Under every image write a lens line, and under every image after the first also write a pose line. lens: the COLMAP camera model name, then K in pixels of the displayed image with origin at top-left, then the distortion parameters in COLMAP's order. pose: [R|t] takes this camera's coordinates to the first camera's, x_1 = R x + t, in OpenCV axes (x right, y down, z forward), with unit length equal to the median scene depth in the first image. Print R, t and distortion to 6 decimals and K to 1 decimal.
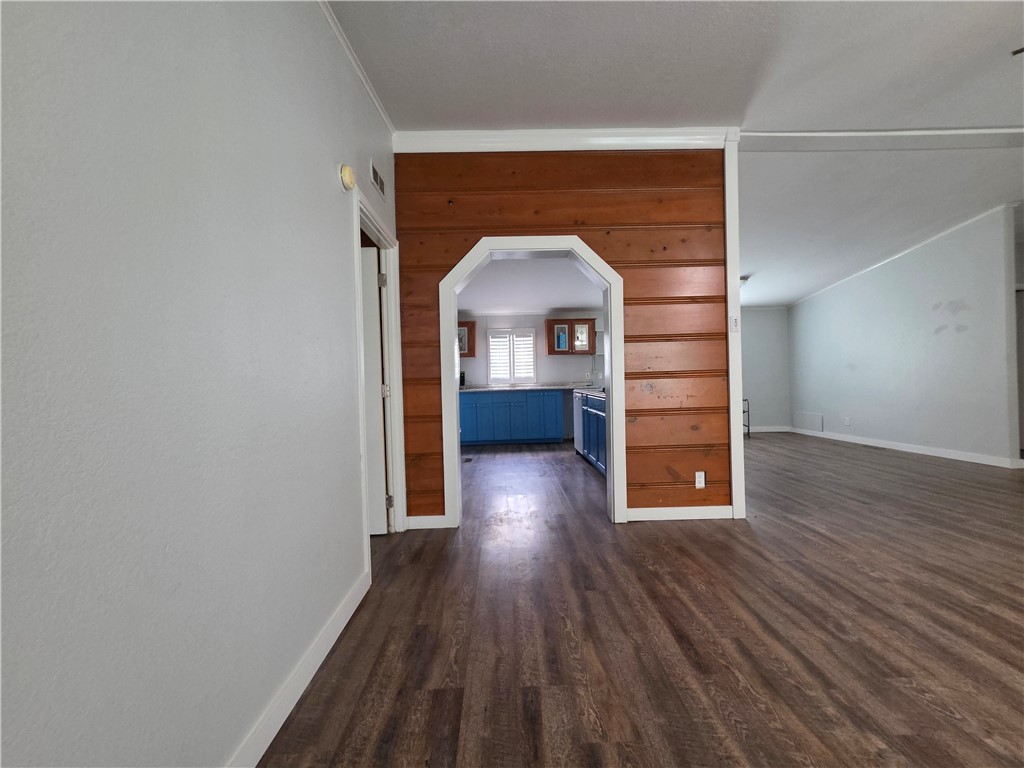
lens RADIAL K [[423.3, 0, 515.3], [0, 423.3, 378.8], [0, 0, 1]] dist [-0.001964, 0.002209]
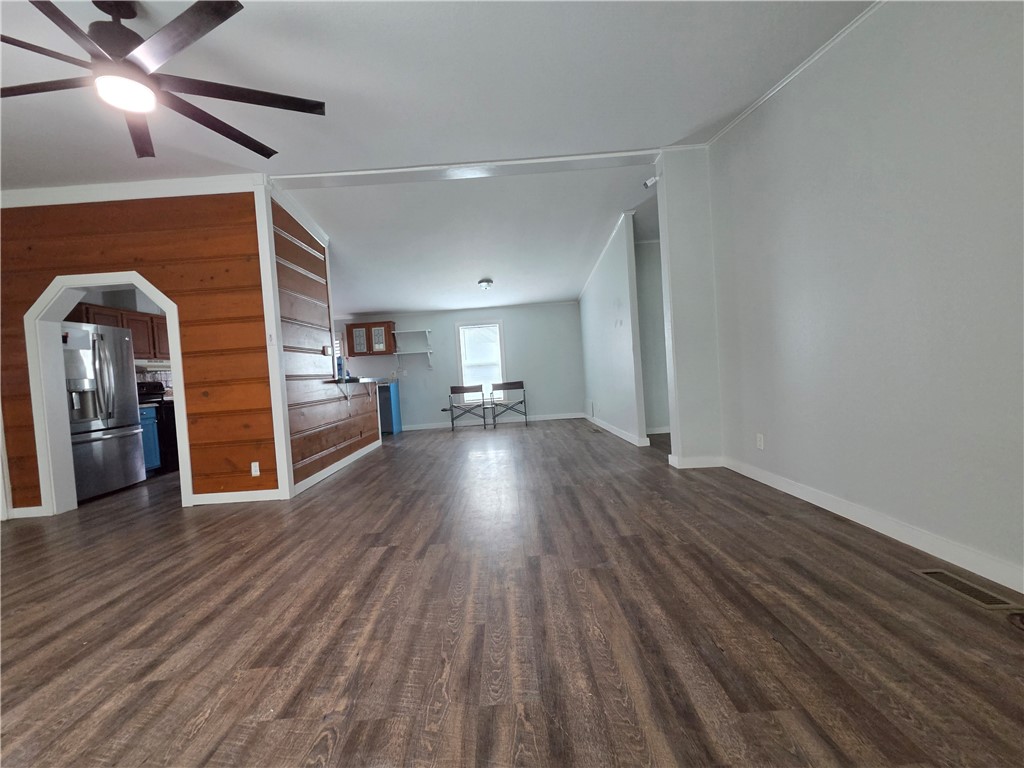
lens RADIAL K [[423.3, 0, 513.7], [0, 423.3, 380.3], [0, 0, 1]] dist [-0.001964, 0.002209]
pose [[0.998968, -0.042285, -0.016607, 1.215543], [0.042702, 0.998758, 0.025663, -0.013648], [0.015502, -0.026346, 0.999533, -0.192093]]
